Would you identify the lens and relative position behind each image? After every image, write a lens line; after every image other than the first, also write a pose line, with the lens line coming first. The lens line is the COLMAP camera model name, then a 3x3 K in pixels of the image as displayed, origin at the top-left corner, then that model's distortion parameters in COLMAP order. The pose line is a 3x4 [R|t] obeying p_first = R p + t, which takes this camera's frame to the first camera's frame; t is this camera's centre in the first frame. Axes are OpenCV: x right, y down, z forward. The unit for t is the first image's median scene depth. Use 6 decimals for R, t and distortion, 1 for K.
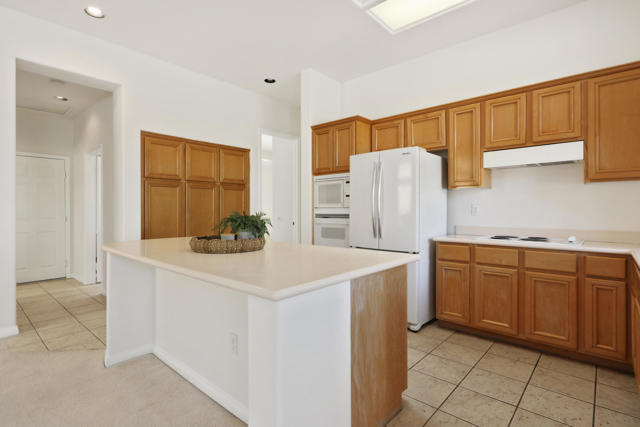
lens RADIAL K [[322.9, 0, 323.4], [0, 322.9, 207.6], [0, 0, 1]] dist [0.006186, 0.000450]
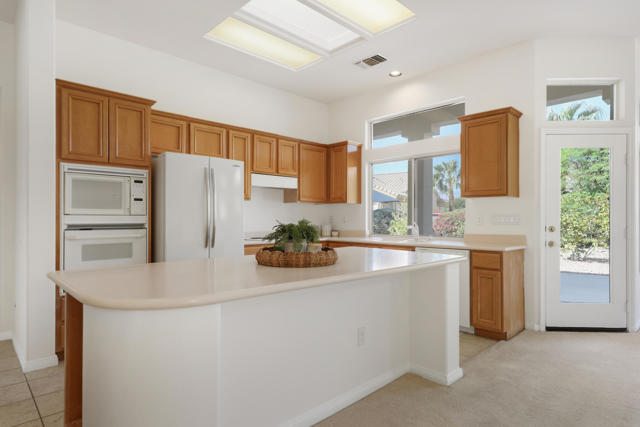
lens RADIAL K [[364.6, 0, 322.6], [0, 364.6, 216.7], [0, 0, 1]] dist [0.003956, -0.000005]
pose [[0.078277, 0.013395, 0.996842, -0.291051], [-0.004354, 0.999905, -0.013094, 0.005353], [-0.996922, -0.003315, 0.078328, 0.193872]]
